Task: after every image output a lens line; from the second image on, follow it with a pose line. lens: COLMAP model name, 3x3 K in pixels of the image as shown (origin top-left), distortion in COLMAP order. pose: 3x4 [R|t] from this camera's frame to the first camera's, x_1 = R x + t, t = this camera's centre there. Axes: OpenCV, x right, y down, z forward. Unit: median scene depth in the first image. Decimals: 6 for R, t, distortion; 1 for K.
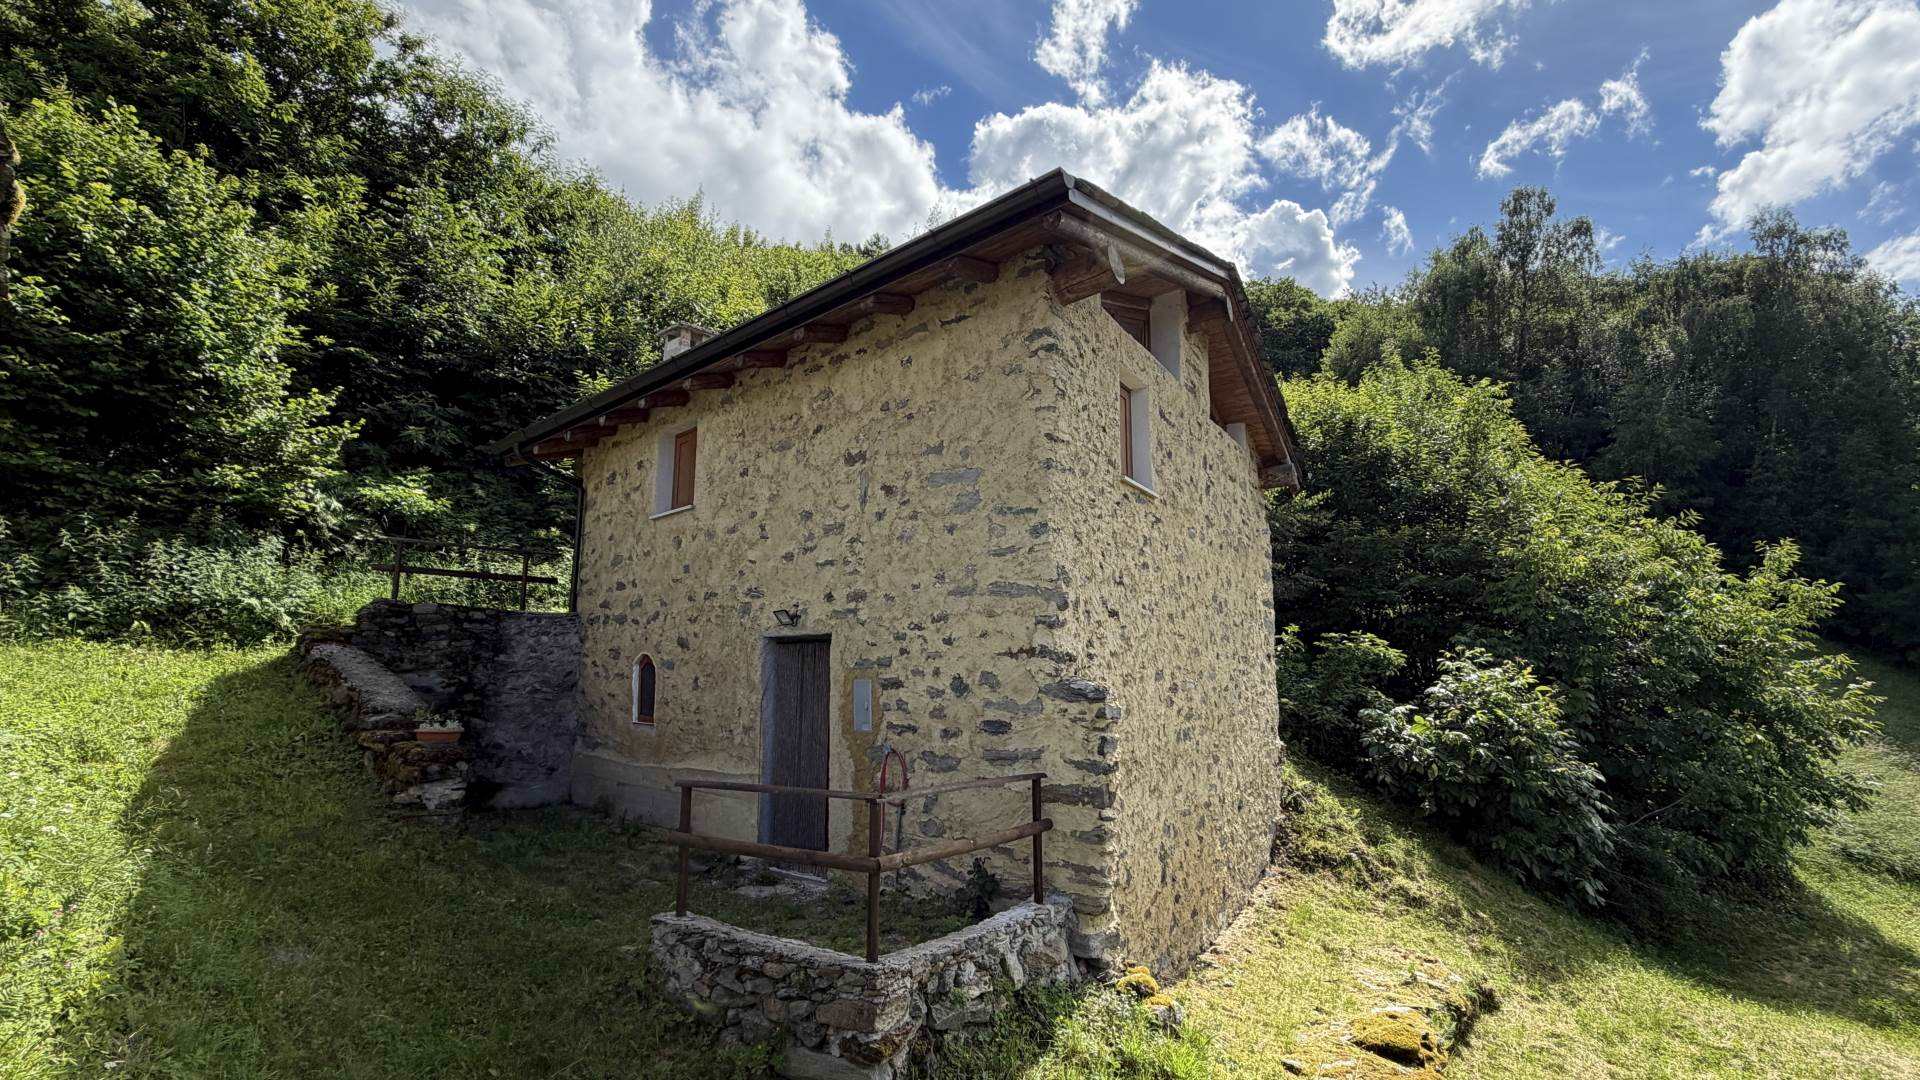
lens RADIAL K [[909.1, 0, 961.9], [0, 909.1, 542.7], [0, 0, 1]] dist [0.001676, -0.000515]
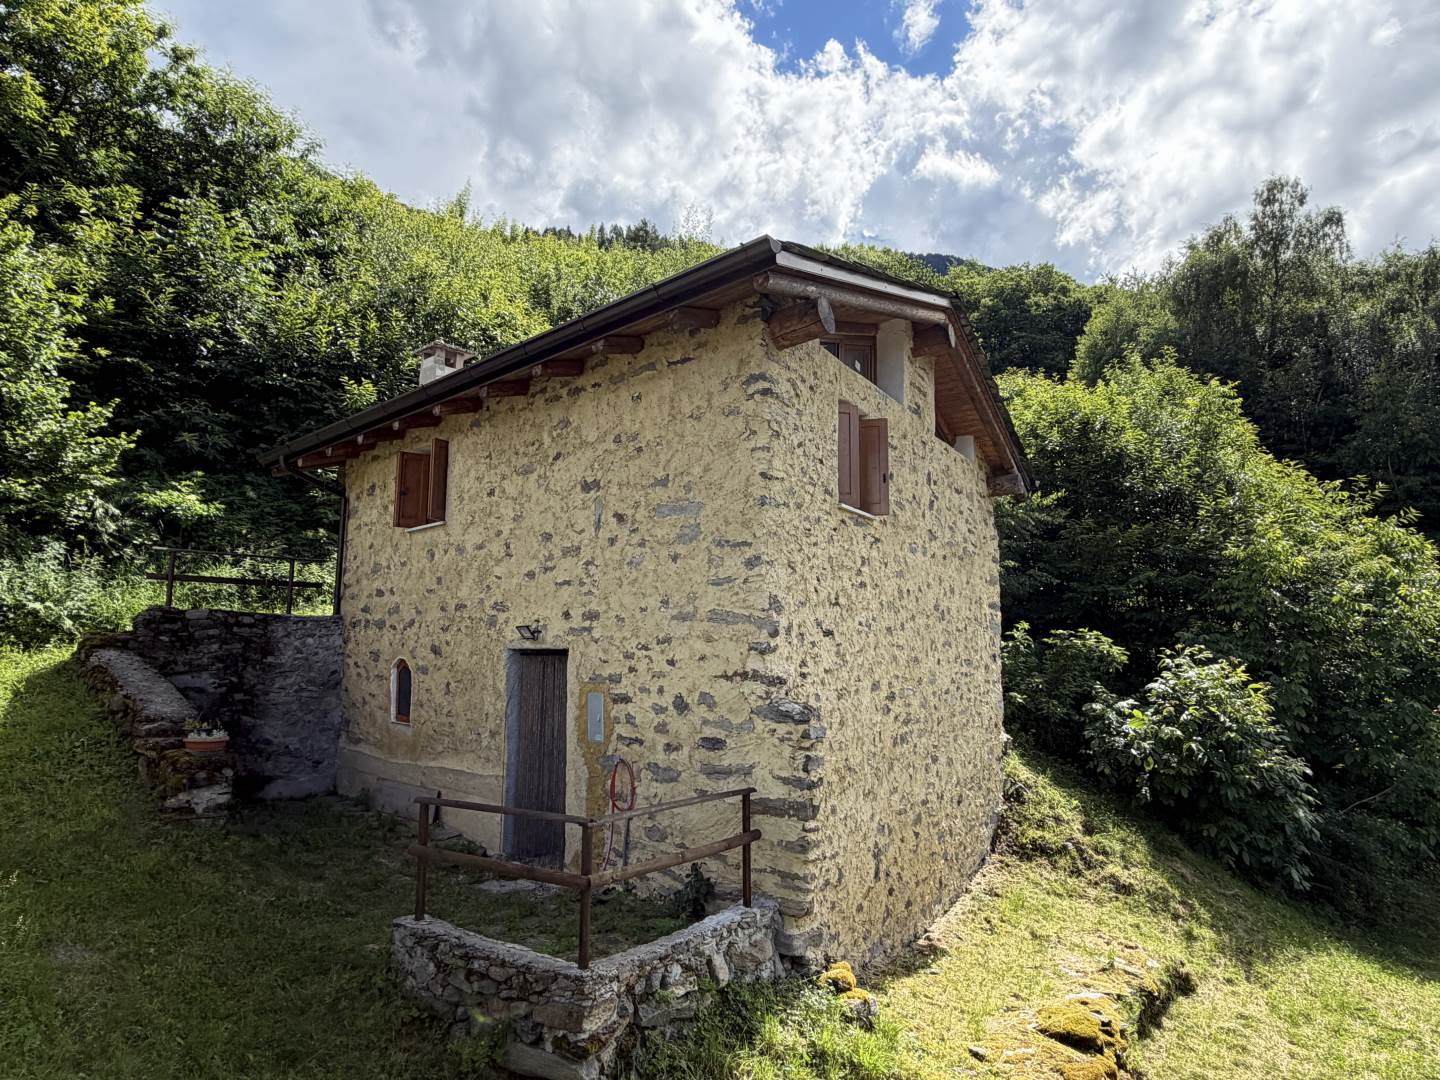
lens RADIAL K [[885.1, 0, 723.8], [0, 885.1, 542.7], [0, 0, 1]] dist [-0.000577, 0.001842]
pose [[0.999972, 0.002310, -0.007178, 0.042753], [-0.002114, 0.999628, 0.027188, -0.049063], [0.007238, -0.027172, 0.999605, -0.039616]]
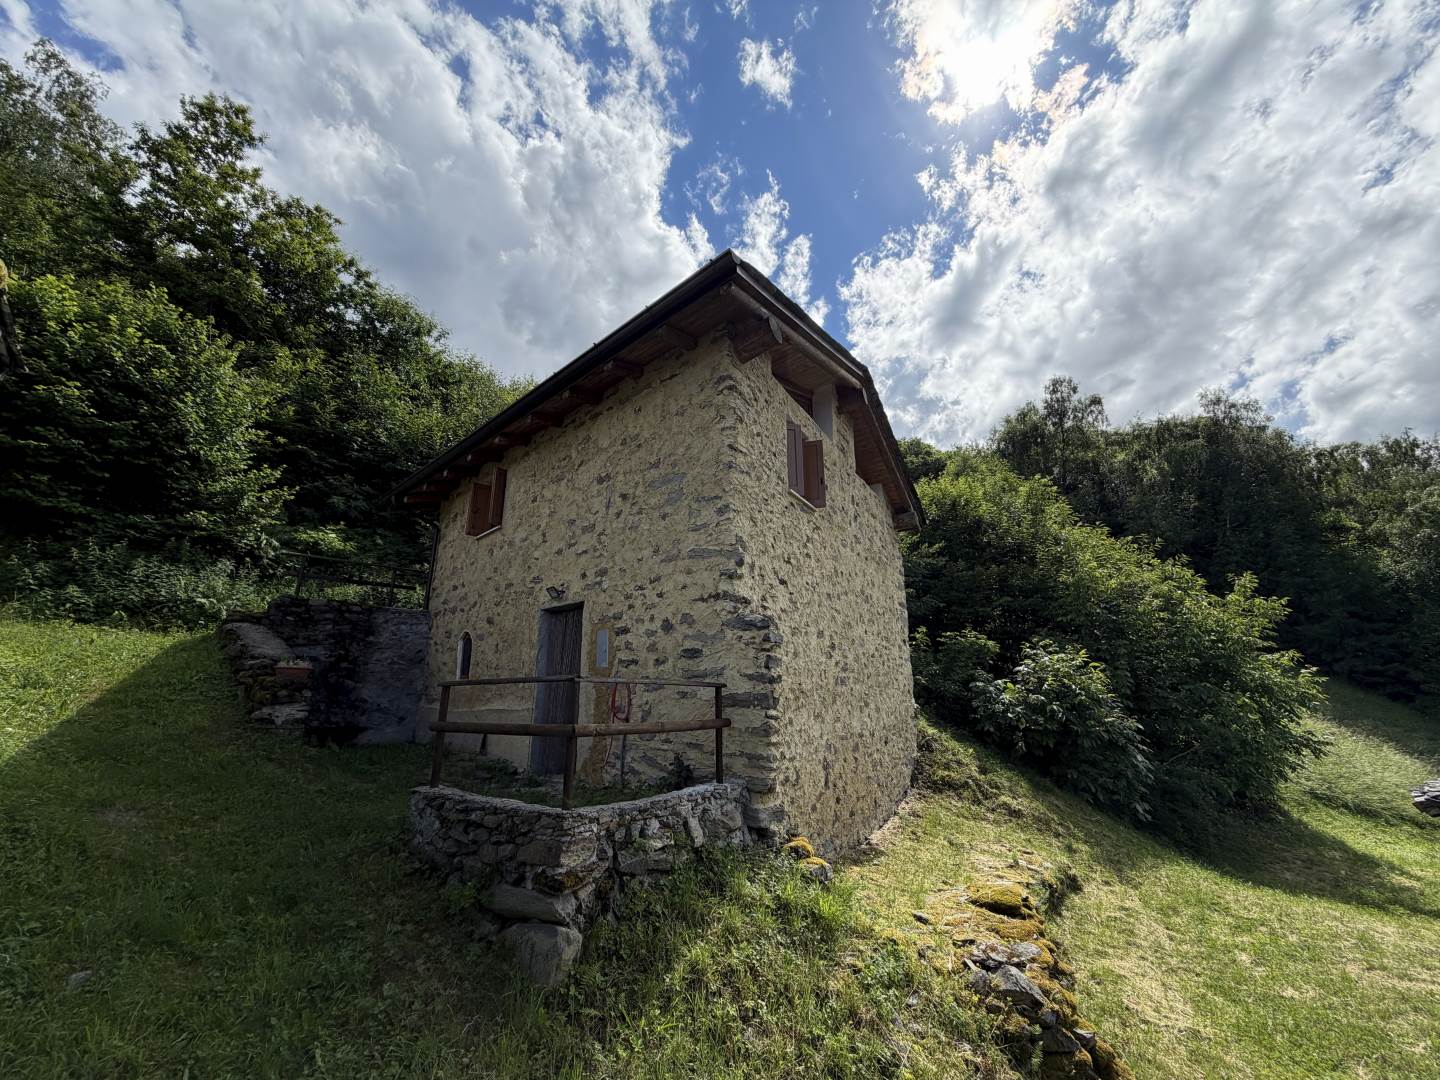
lens RADIAL K [[572.4, 0, 717.6], [0, 572.4, 540.3], [0, 0, 1]] dist [-0.000303, 0.000523]
pose [[0.999983, -0.005678, -0.001590, 0.057521], [0.005452, 0.993067, -0.117426, 0.099860], [0.002246, 0.117415, 0.993080, 0.099271]]
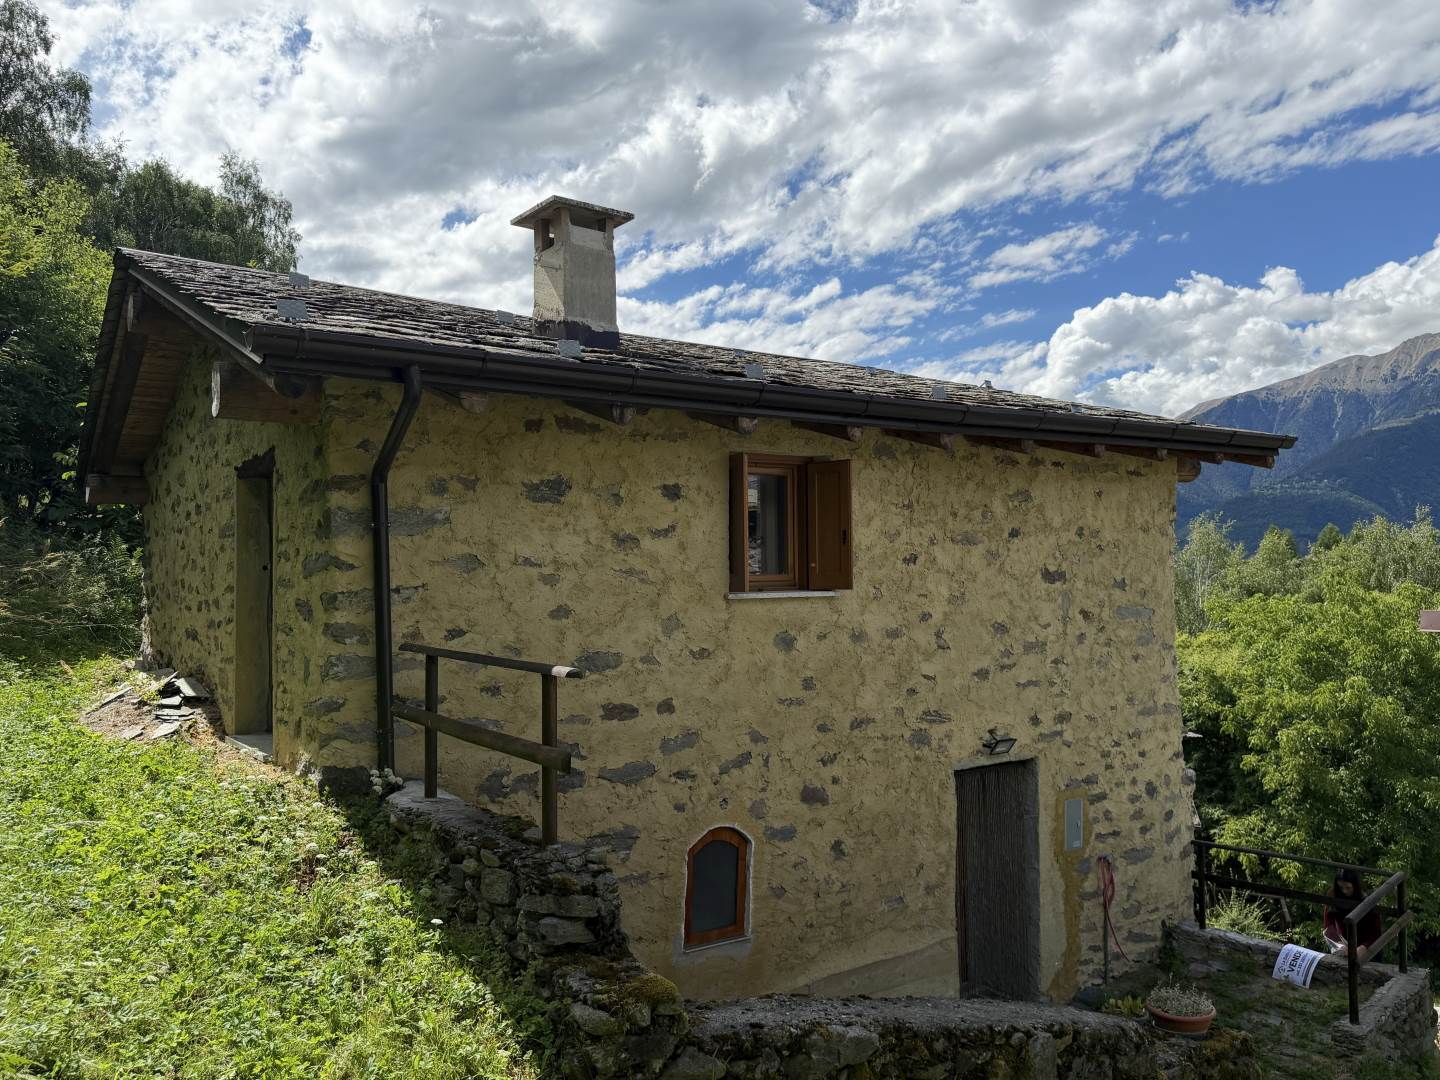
lens RADIAL K [[1075.8, 0, 716.2], [0, 1075.8, 540.3], [0, 0, 1]] dist [0.057908, -0.072546]
pose [[0.188117, 0.024441, 0.981843, -1.195475], [-0.141495, 0.989936, 0.002468, -0.073752], [-0.971901, -0.139390, 0.189682, 1.022593]]
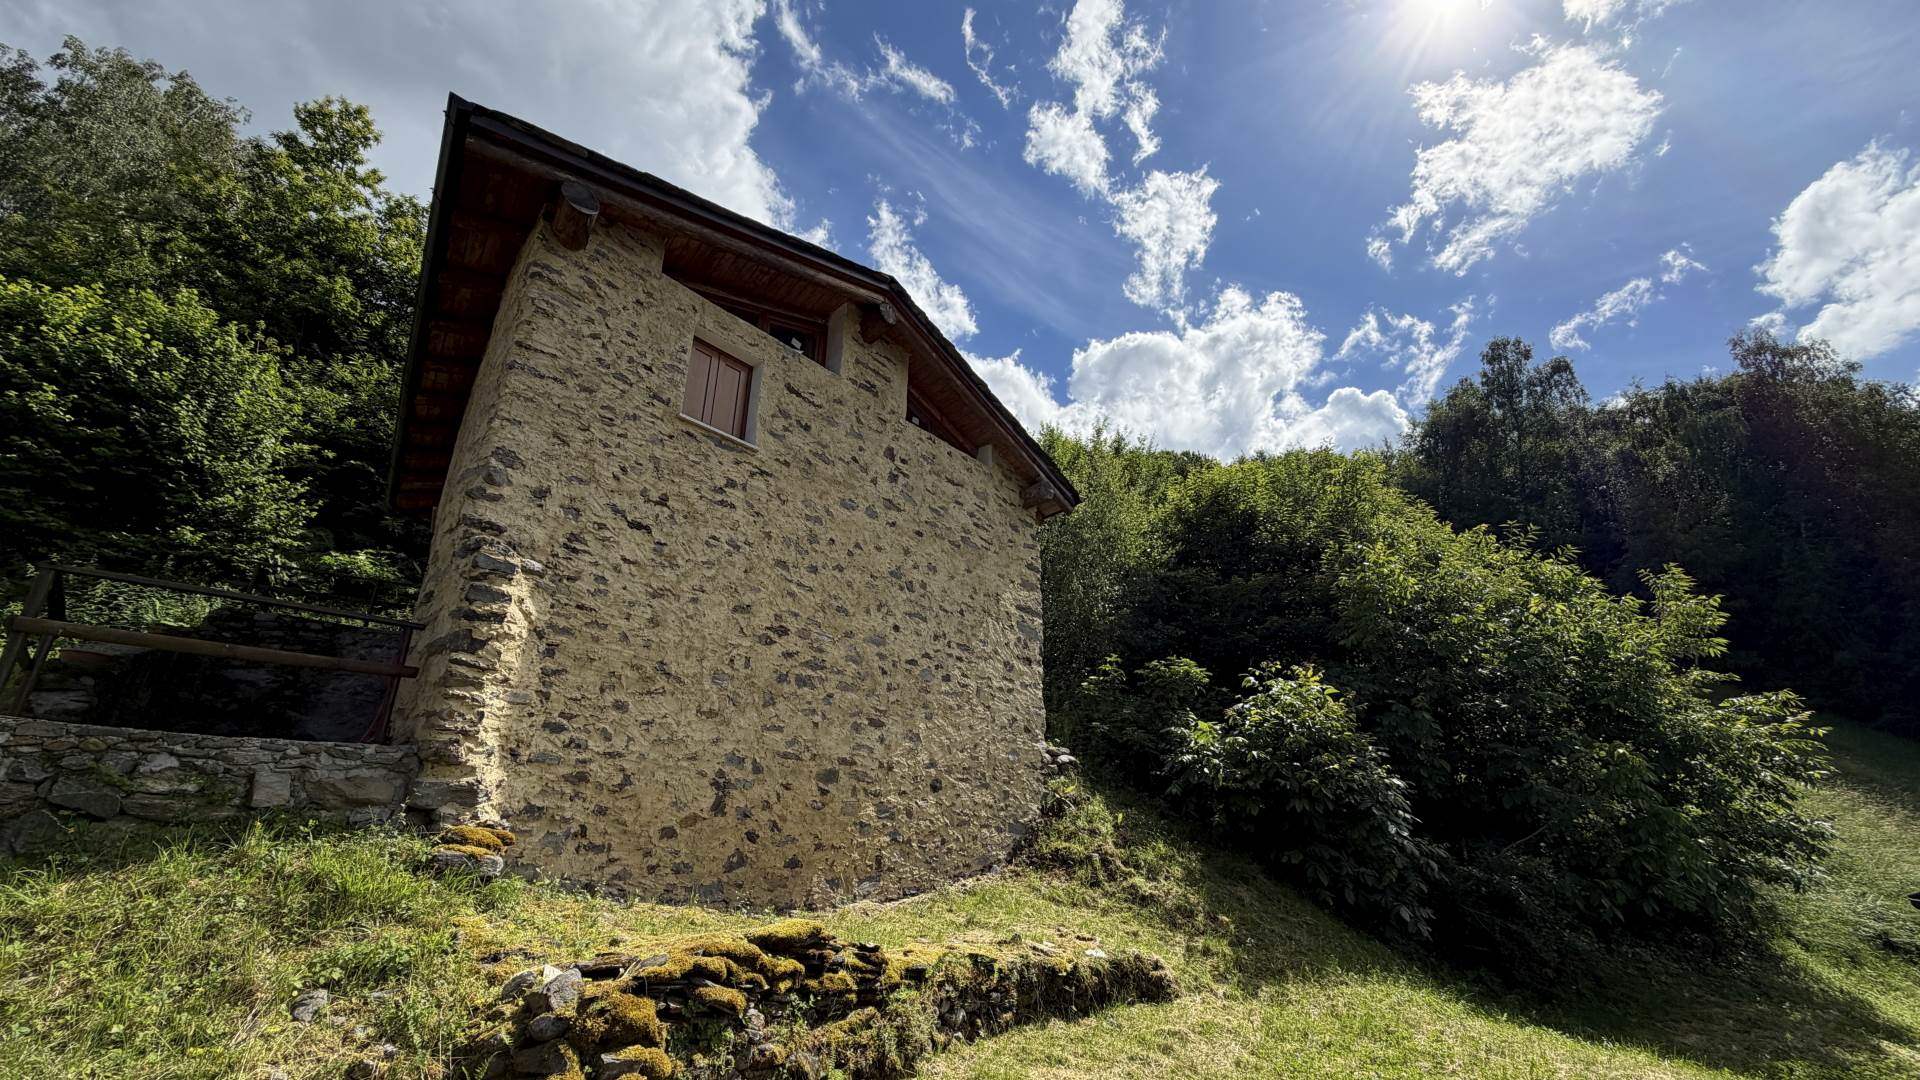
lens RADIAL K [[764.0, 0, 955.8], [0, 764.0, 540.7], [0, 0, 1]] dist [-0.000070, 0.000625]
pose [[0.985710, -0.058446, -0.157989, 0.571411], [0.023565, 0.976501, -0.214220, 0.250496], [0.166797, 0.207436, 0.963924, 0.177170]]
